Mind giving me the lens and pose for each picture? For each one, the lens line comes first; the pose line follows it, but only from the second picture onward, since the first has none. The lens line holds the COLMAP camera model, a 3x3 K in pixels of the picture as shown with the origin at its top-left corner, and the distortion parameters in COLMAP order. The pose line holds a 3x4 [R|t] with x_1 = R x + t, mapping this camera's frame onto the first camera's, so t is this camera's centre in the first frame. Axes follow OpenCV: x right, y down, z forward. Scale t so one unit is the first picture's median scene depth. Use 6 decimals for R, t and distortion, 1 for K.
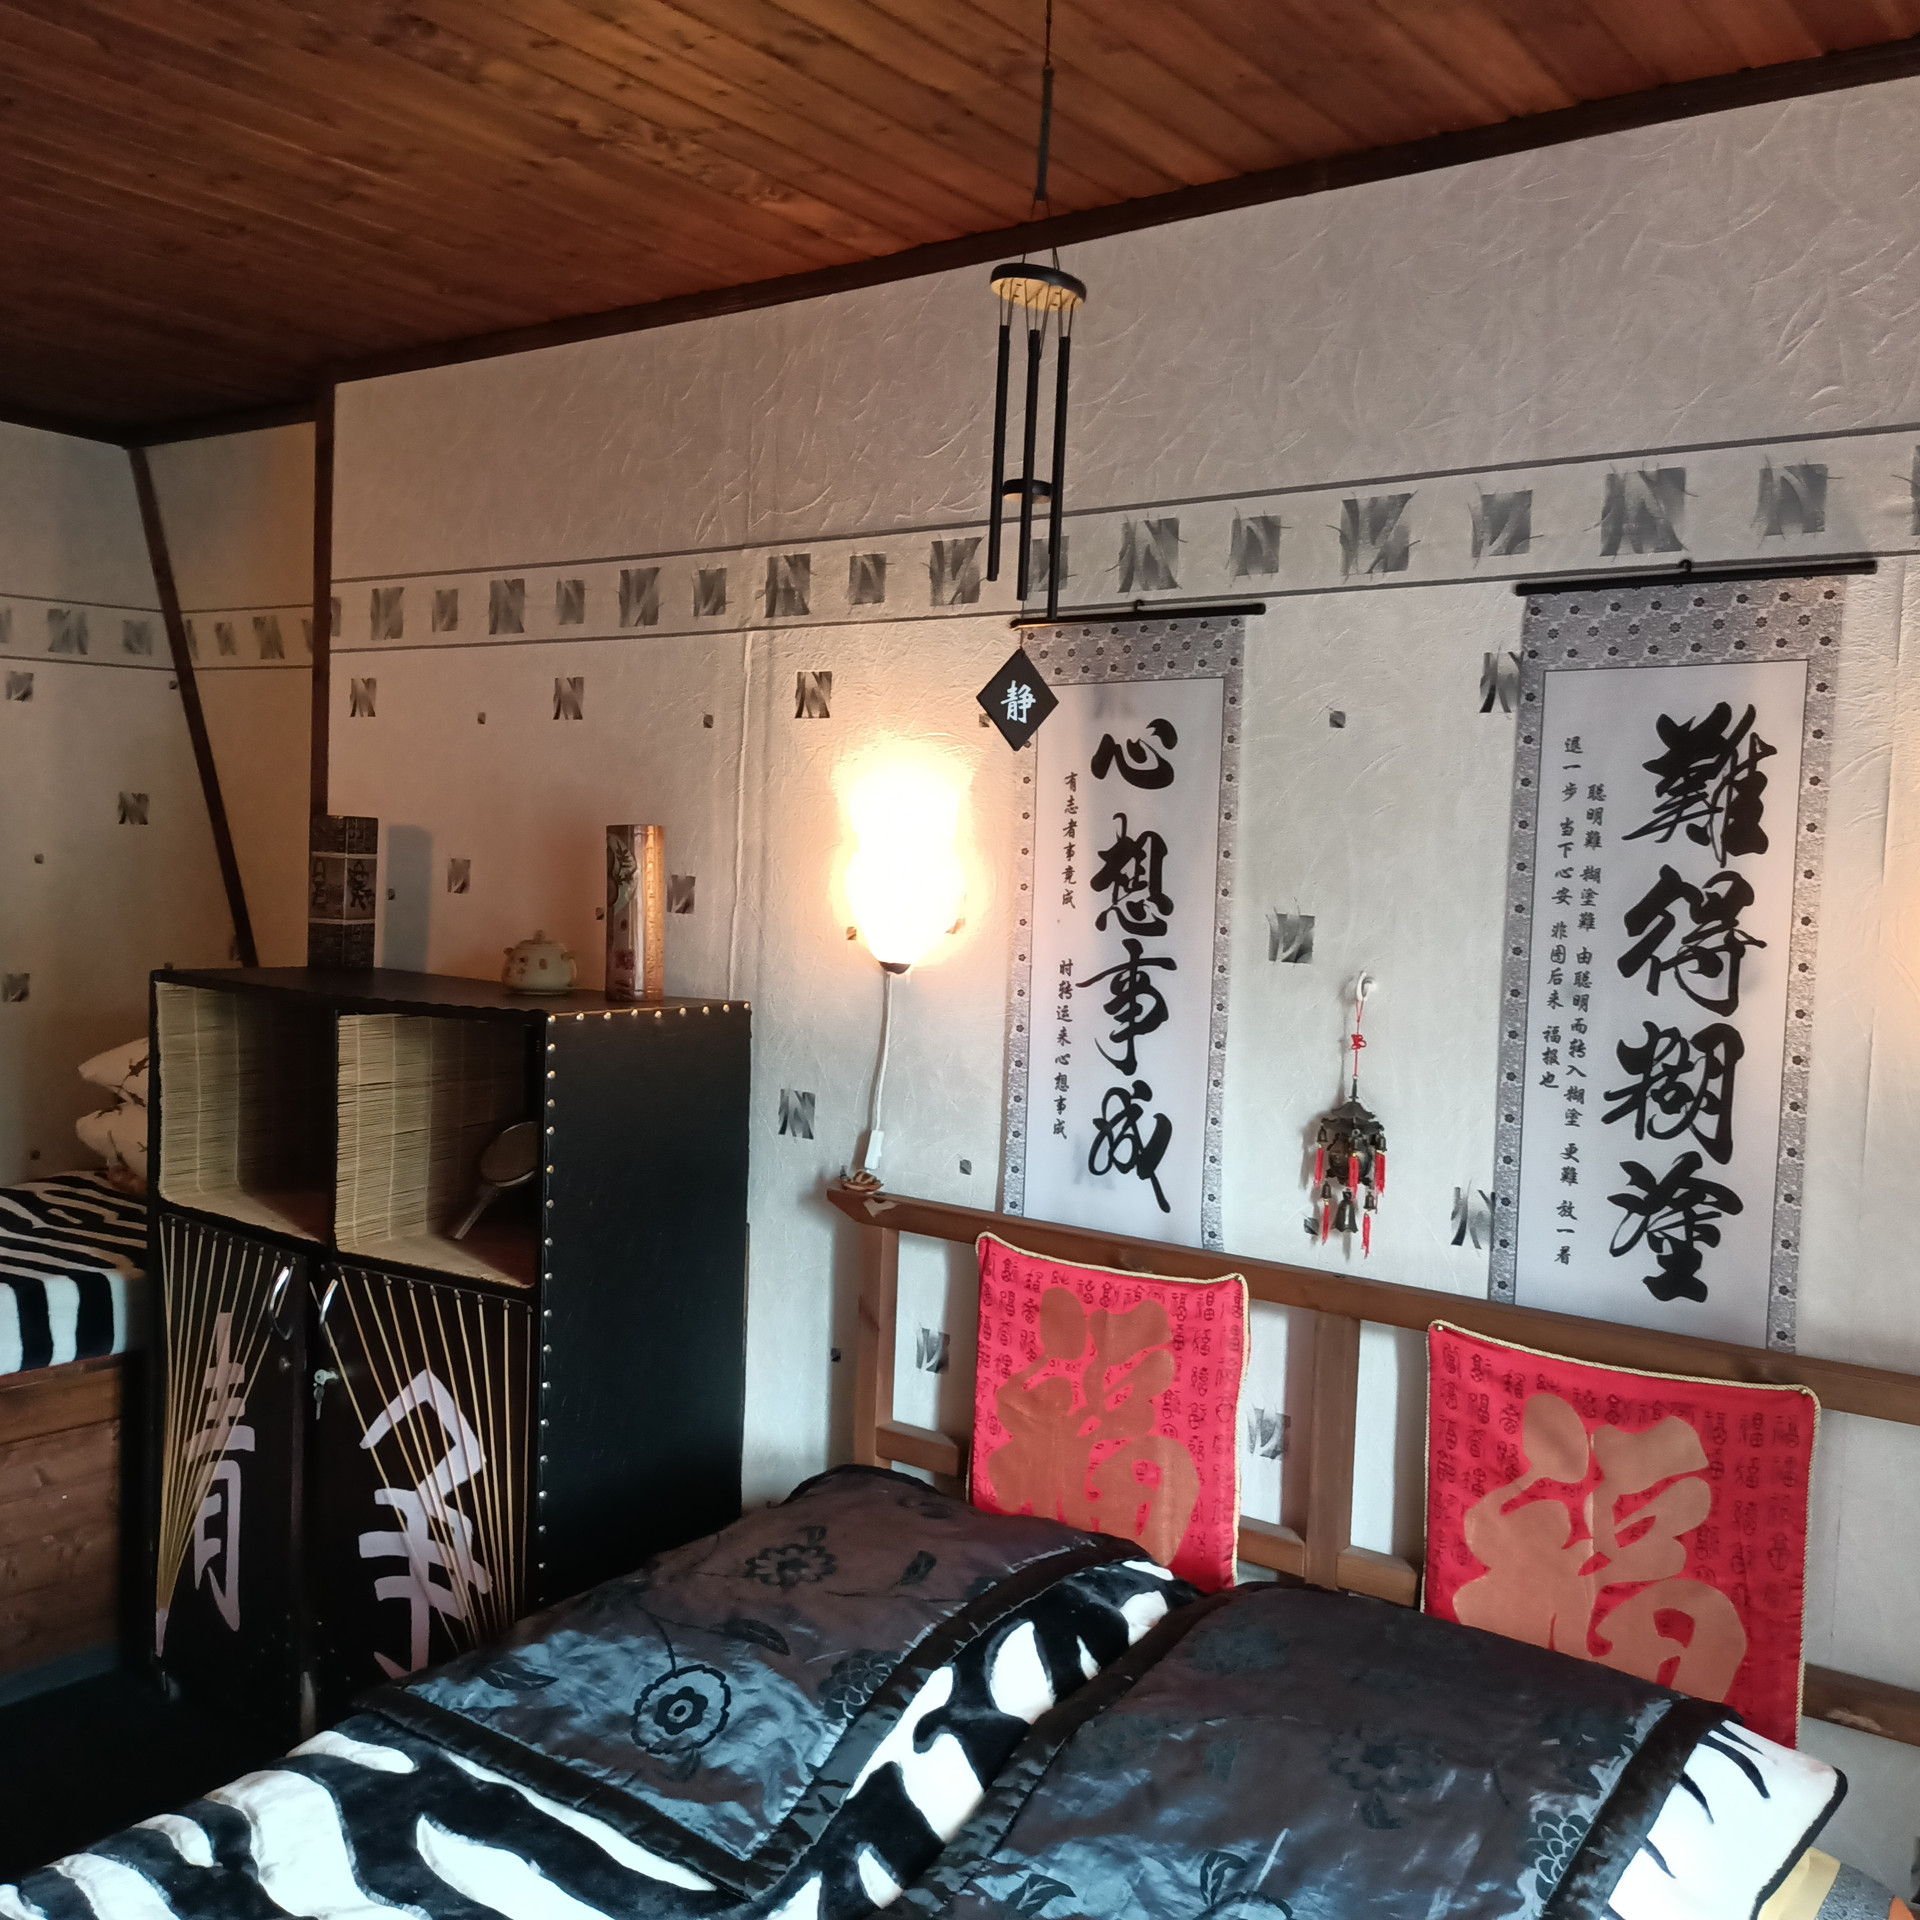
lens RADIAL K [[1917.6, 0, 968.3], [0, 1917.6, 969.7], [0, 0, 1]] dist [0.126989, -0.273087]
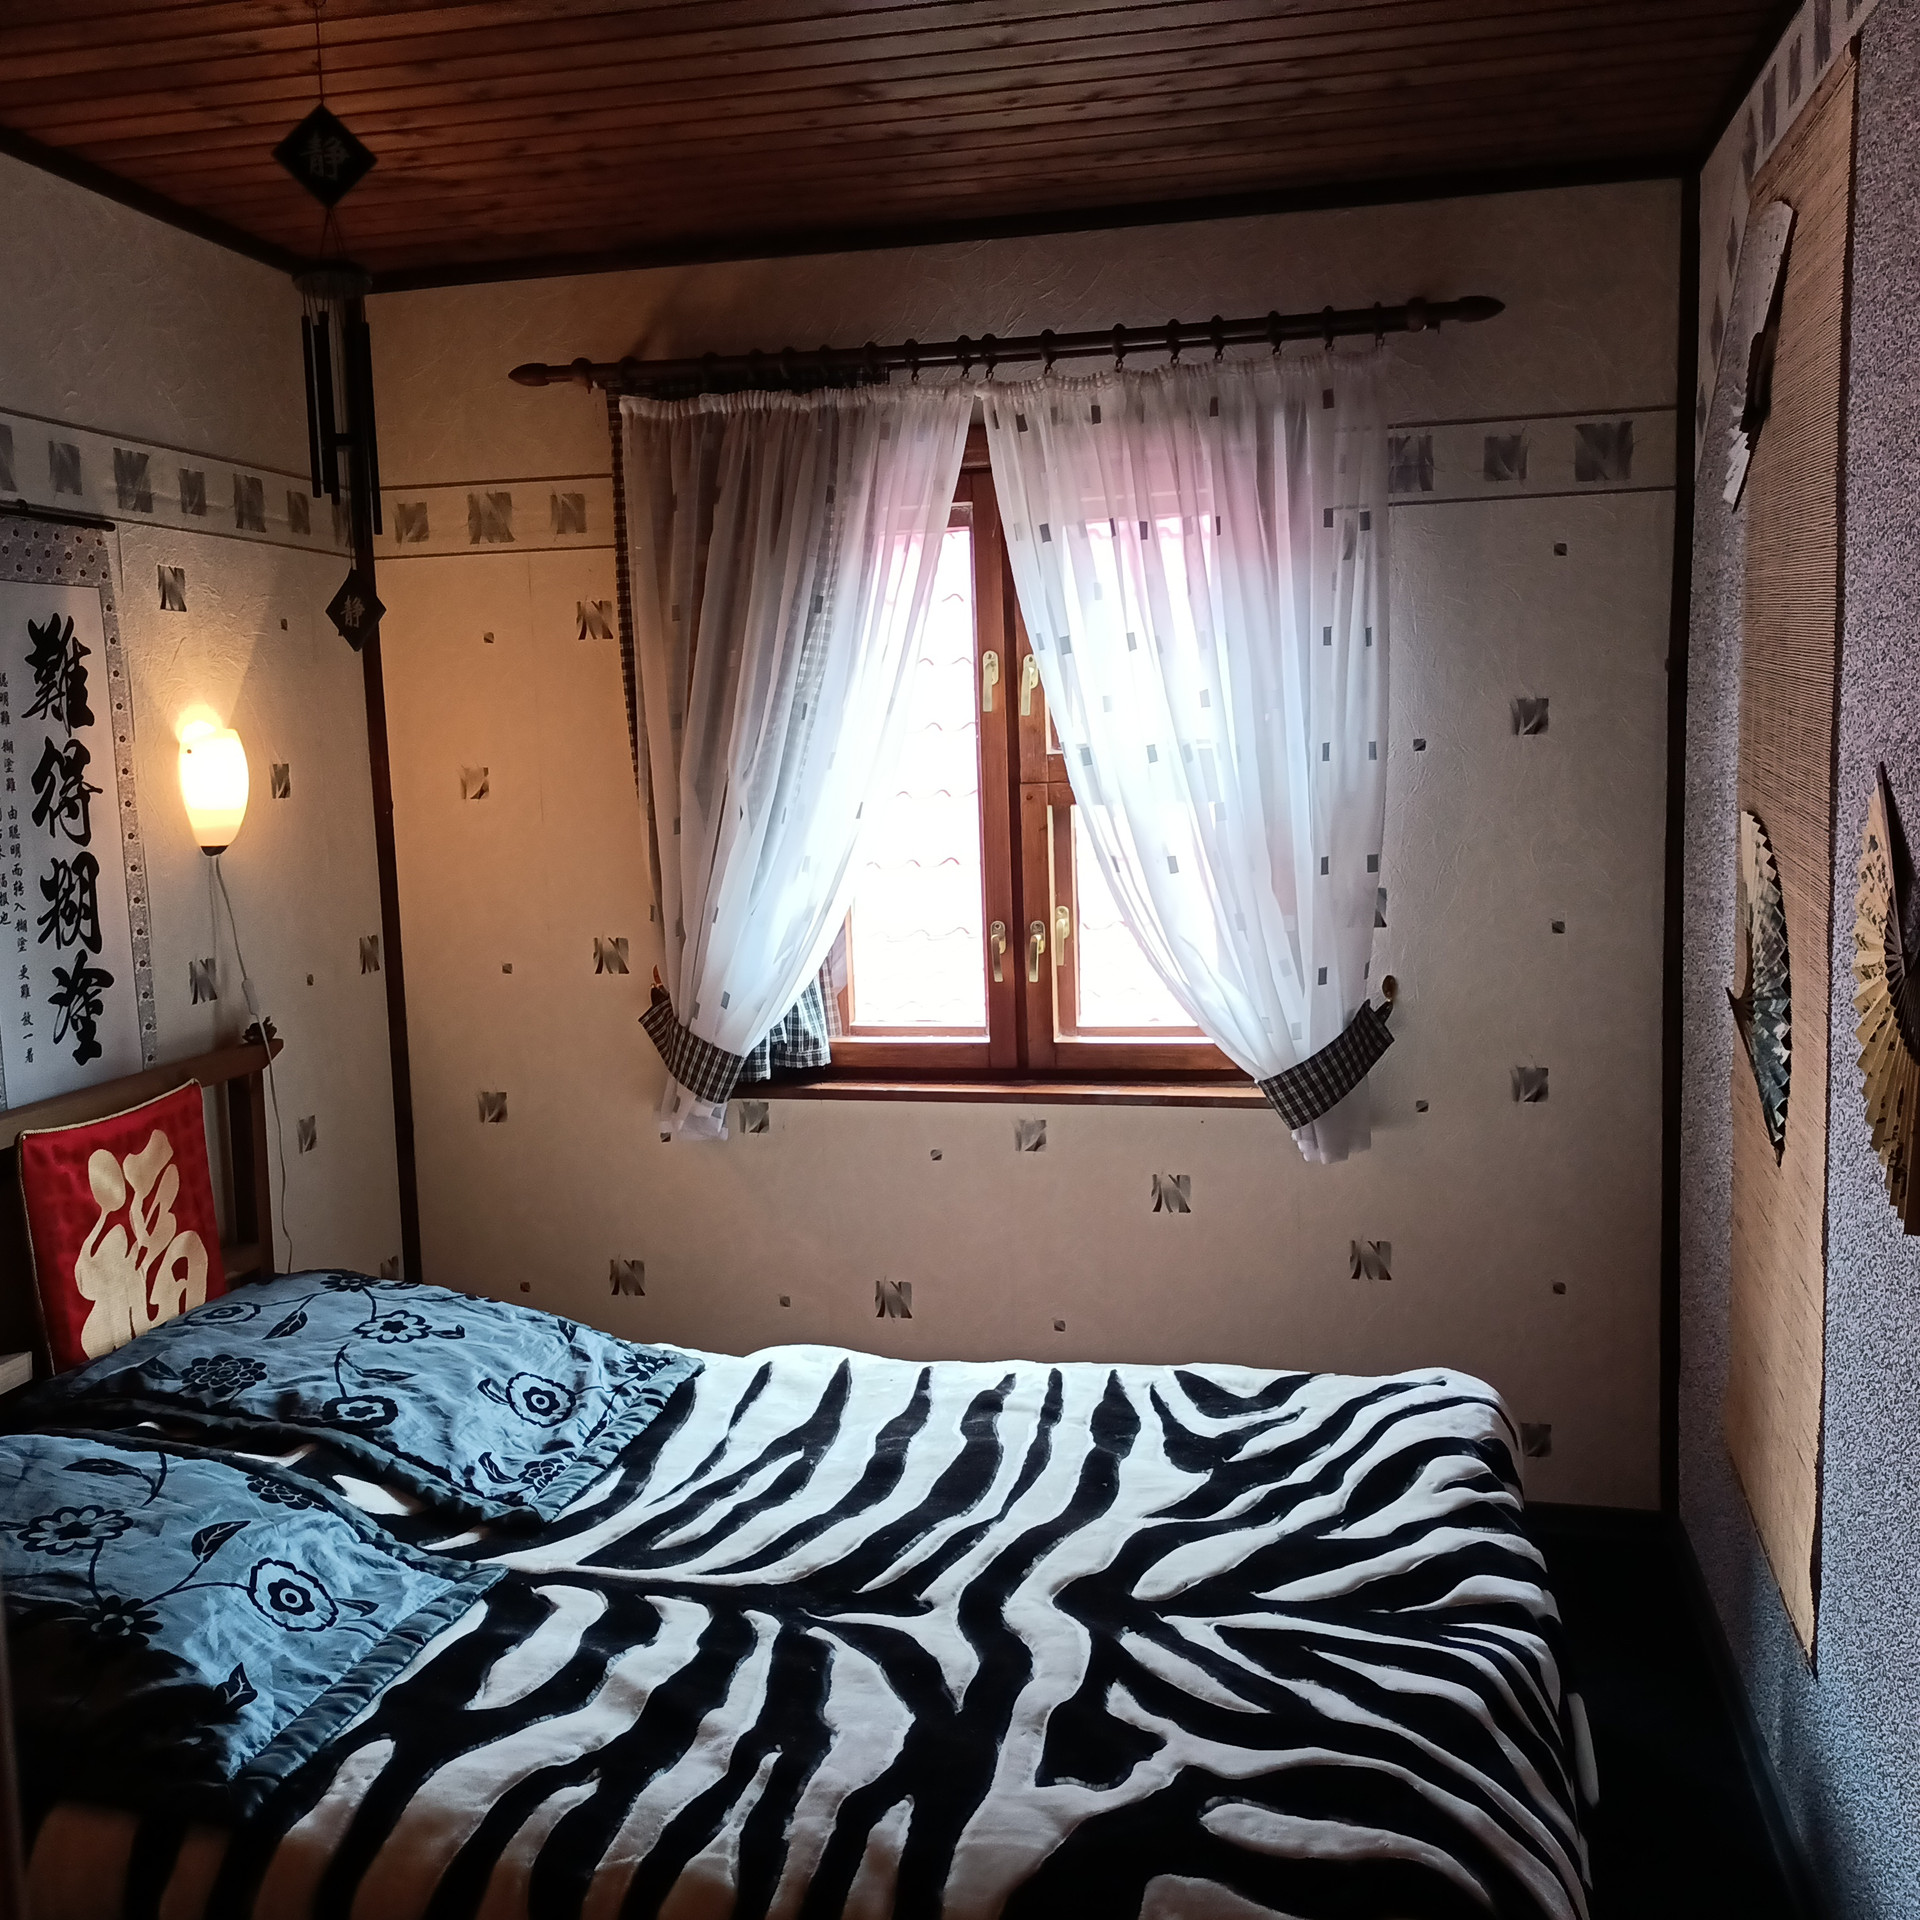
lens RADIAL K [[1917.6, 0, 968.3], [0, 1917.6, 969.7], [0, 0, 1]] dist [0.126989, -0.273087]
pose [[-0.408702, -0.137321, 0.902278, -0.738711], [0.068824, 0.981164, 0.180501, -0.063237], [-0.910069, 0.135869, -0.391553, 0.654352]]
